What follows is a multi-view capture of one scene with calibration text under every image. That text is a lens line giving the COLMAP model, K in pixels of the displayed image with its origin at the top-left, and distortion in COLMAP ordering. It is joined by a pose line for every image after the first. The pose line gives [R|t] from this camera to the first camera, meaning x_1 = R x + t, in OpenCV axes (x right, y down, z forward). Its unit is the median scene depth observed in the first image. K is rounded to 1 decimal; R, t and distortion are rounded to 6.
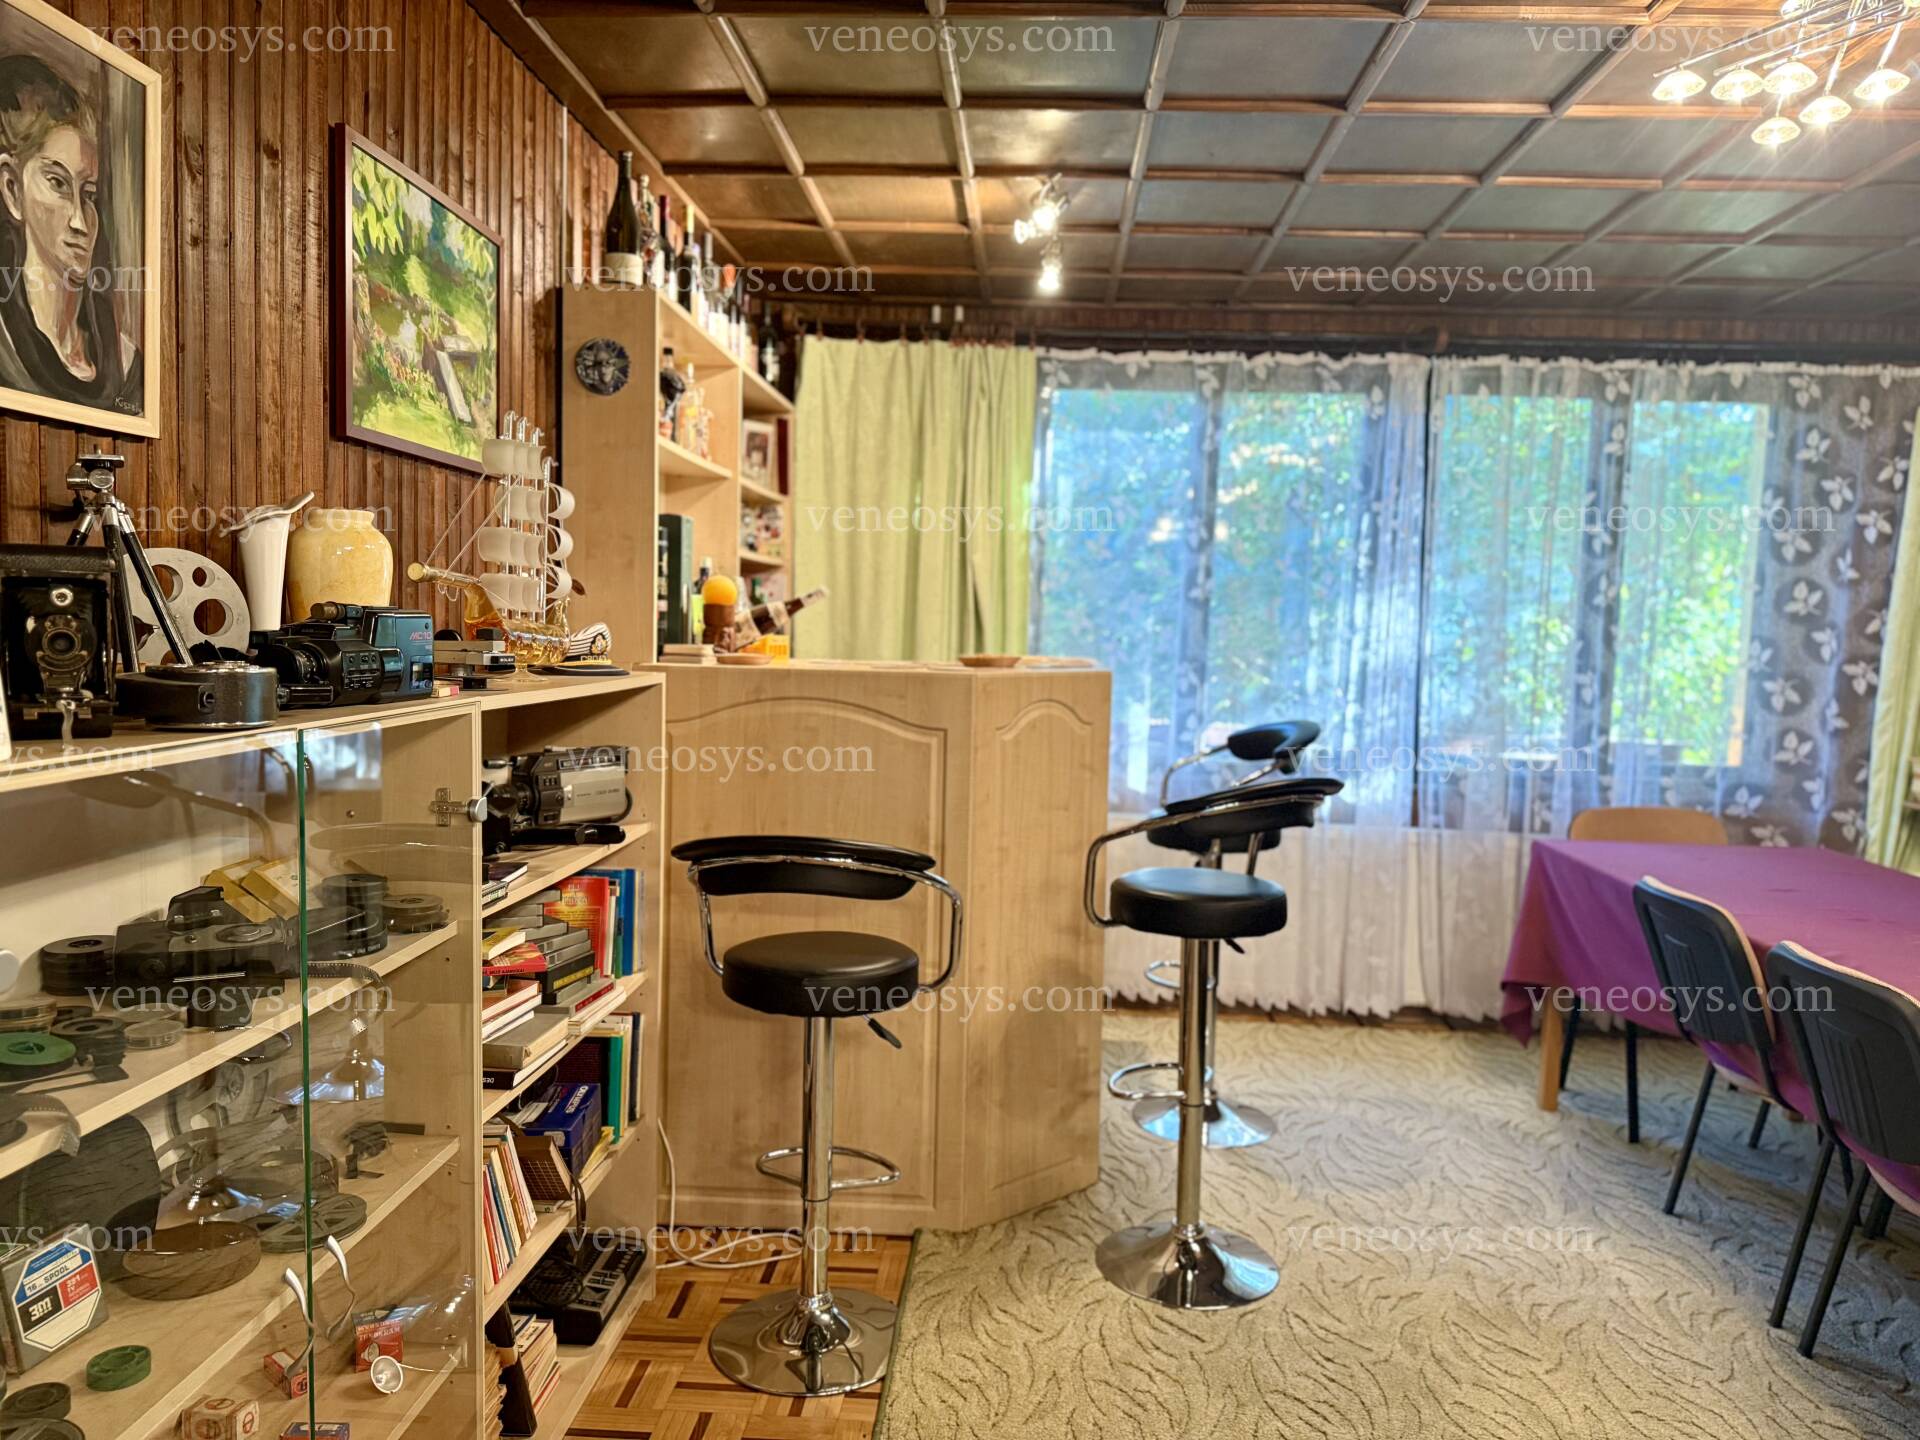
lens RADIAL K [[1377.2, 0, 951.4], [0, 1377.2, 721.6], [0, 0, 1]] dist [0.028018, -0.029415]
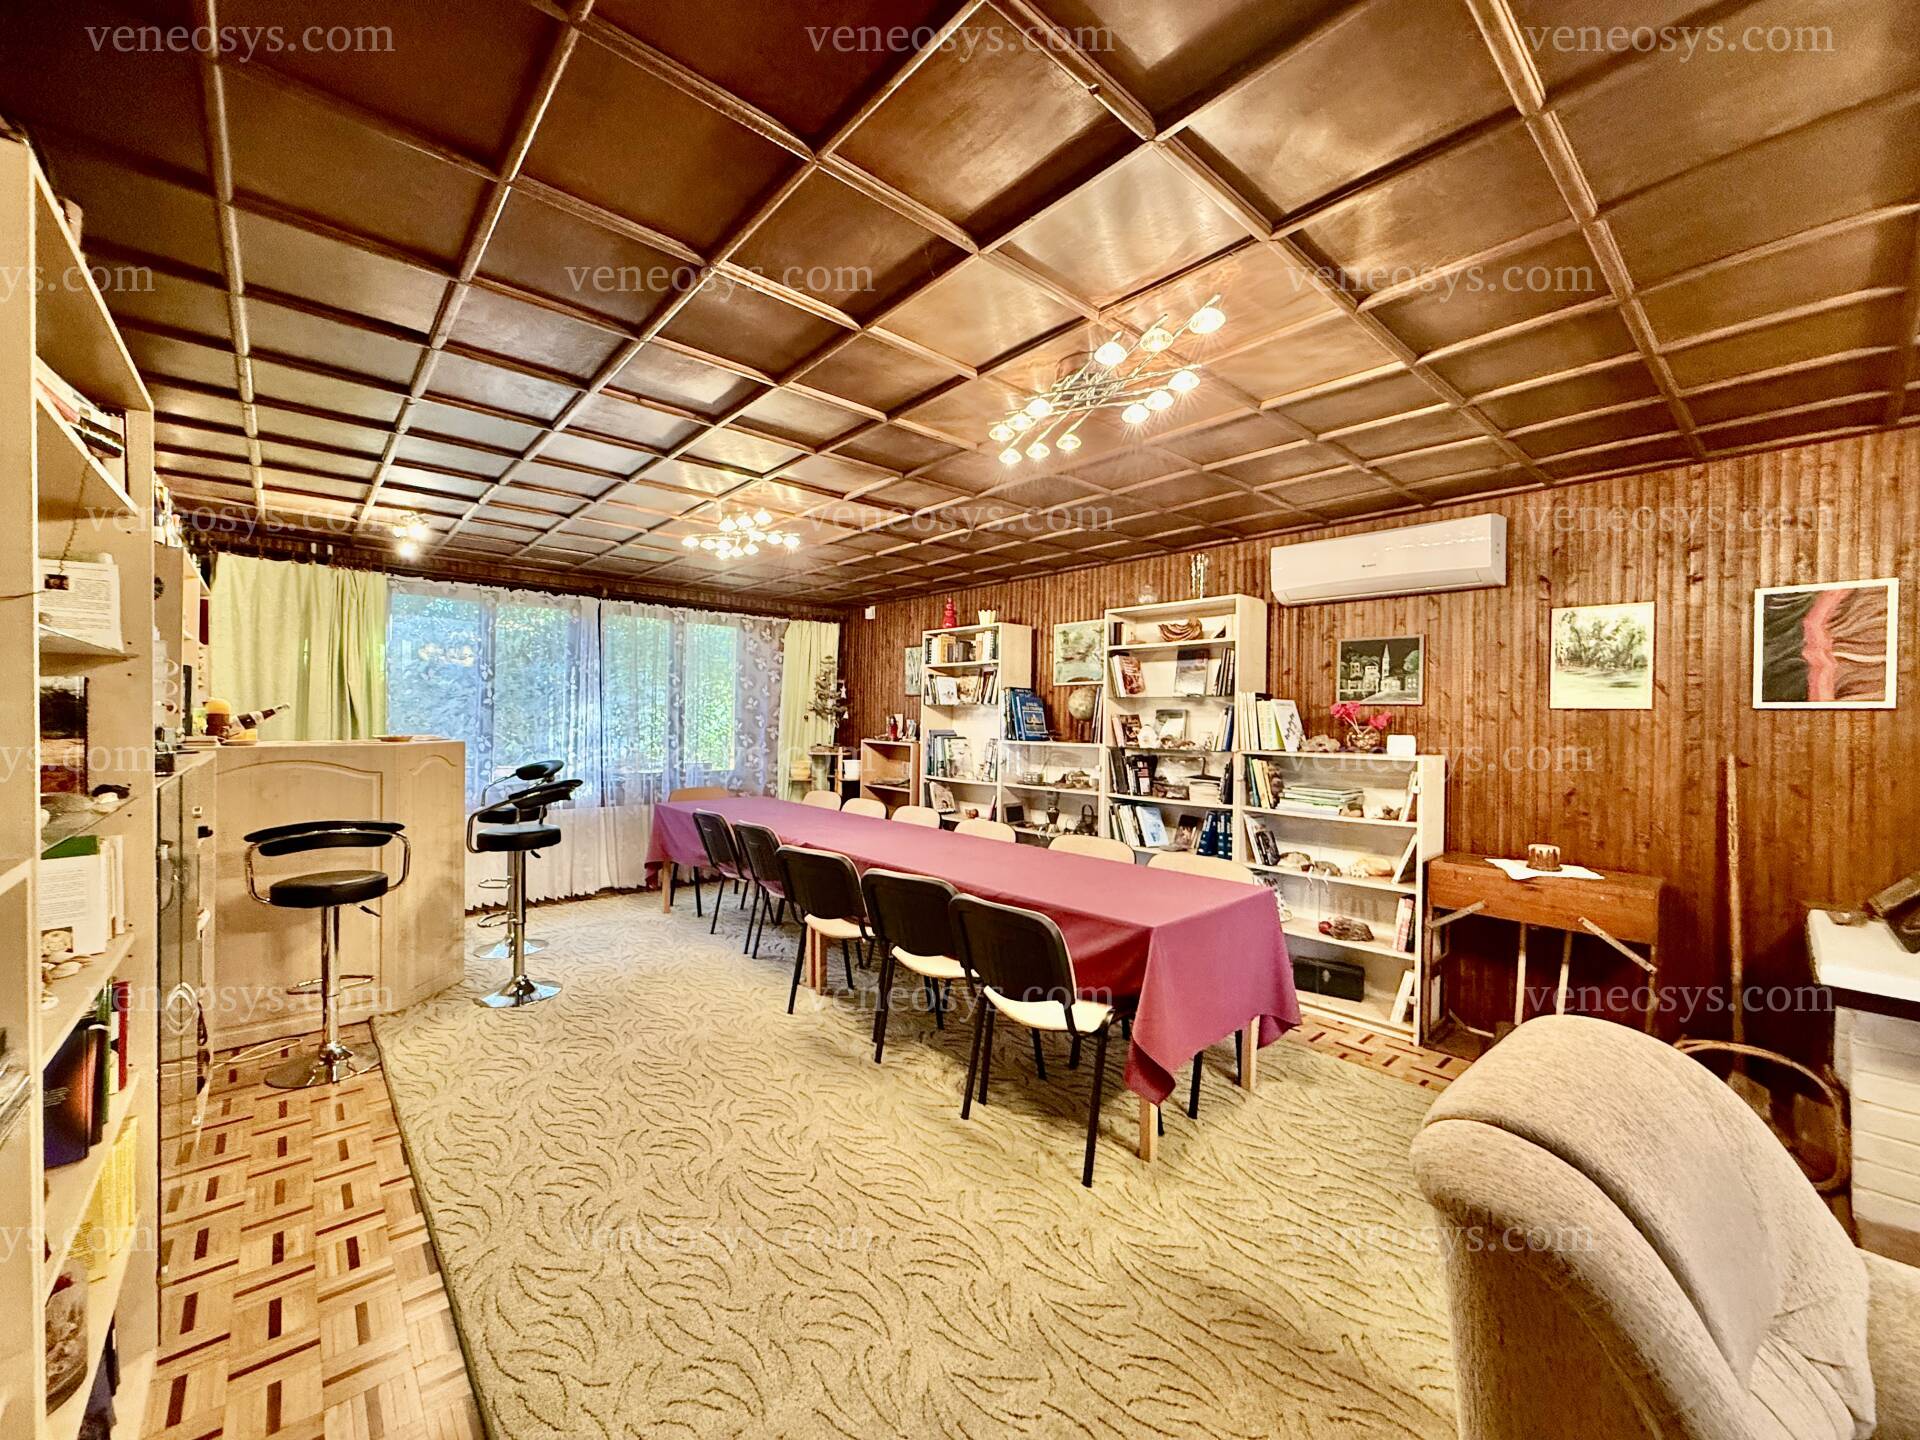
lens RADIAL K [[763.4, 0, 948.9], [0, 763.4, 728.7], [0, 0, 1]] dist [0.001774, -0.000139]
pose [[0.714854, -0.028278, 0.698701, -0.128129], [0.058508, 0.998097, -0.019465, 0.008635], [-0.696821, 0.054794, 0.715149, -0.290118]]
